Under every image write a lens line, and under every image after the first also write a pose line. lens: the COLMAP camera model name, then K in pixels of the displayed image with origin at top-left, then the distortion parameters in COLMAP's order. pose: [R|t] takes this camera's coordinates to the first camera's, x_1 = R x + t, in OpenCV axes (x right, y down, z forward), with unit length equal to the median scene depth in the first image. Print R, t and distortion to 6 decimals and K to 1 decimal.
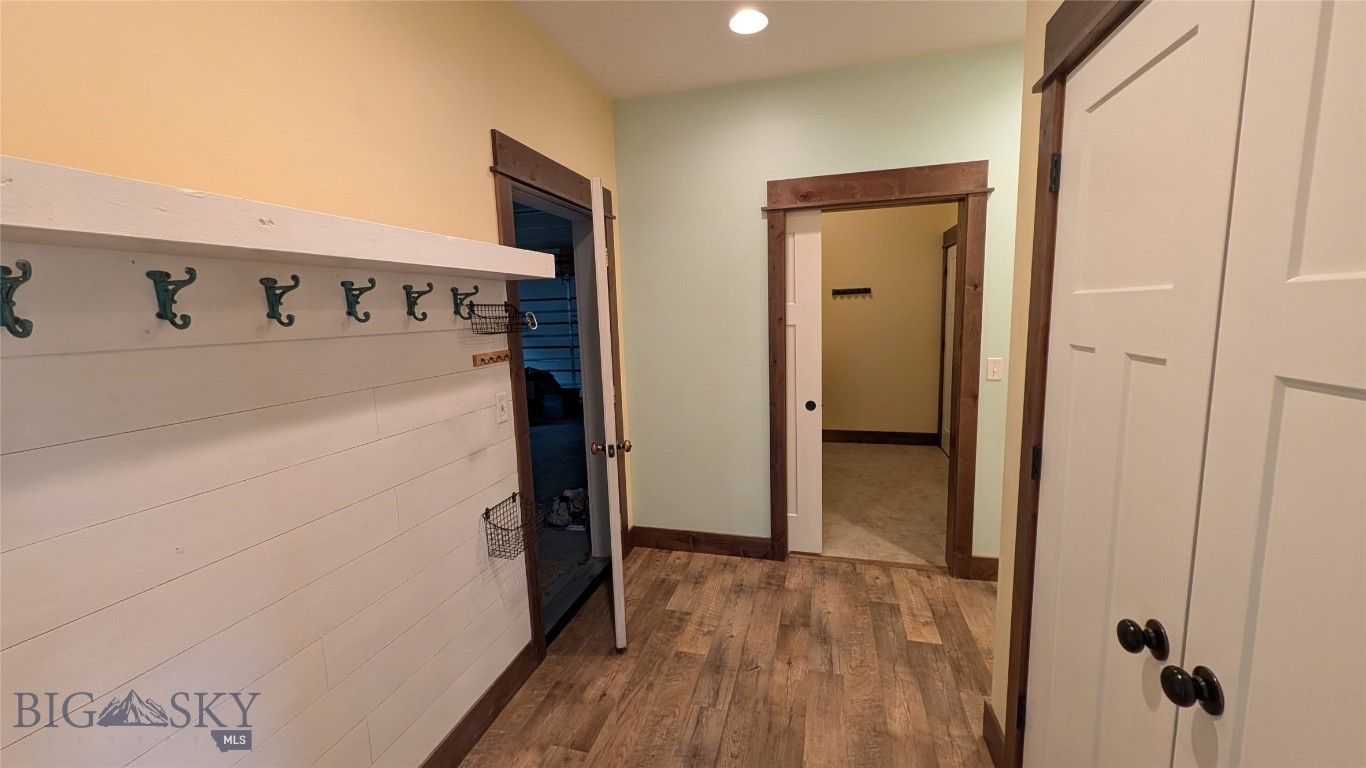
lens RADIAL K [[523.2, 0, 684.1], [0, 523.2, 383.4], [0, 0, 1]] dist [0.000758, -0.000235]
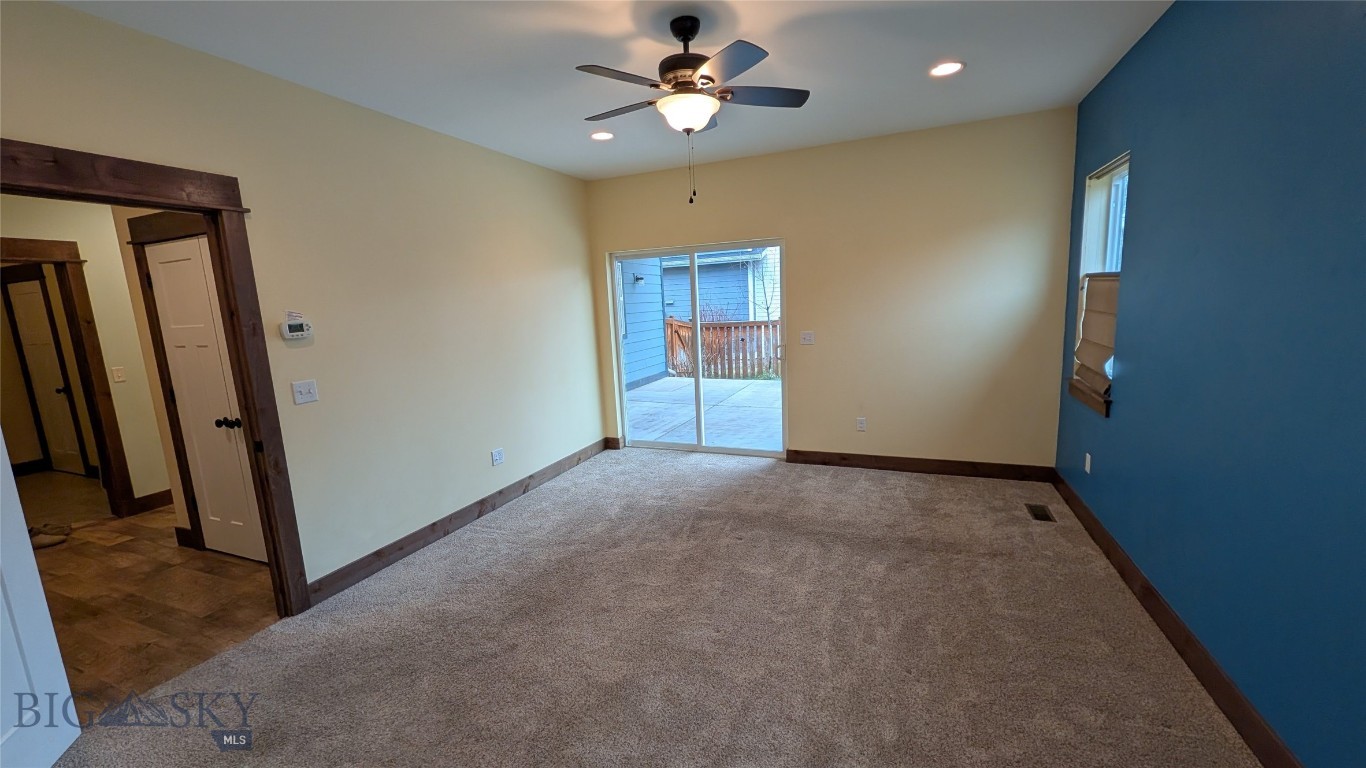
lens RADIAL K [[523.2, 0, 684.1], [0, 523.2, 383.4], [0, 0, 1]] dist [0.000758, -0.000235]
pose [[0.129692, -0.129121, 0.983111, -0.780240], [0.178133, 0.978388, 0.105001, 0.144043], [-0.975422, 0.161507, 0.149889, -0.941673]]
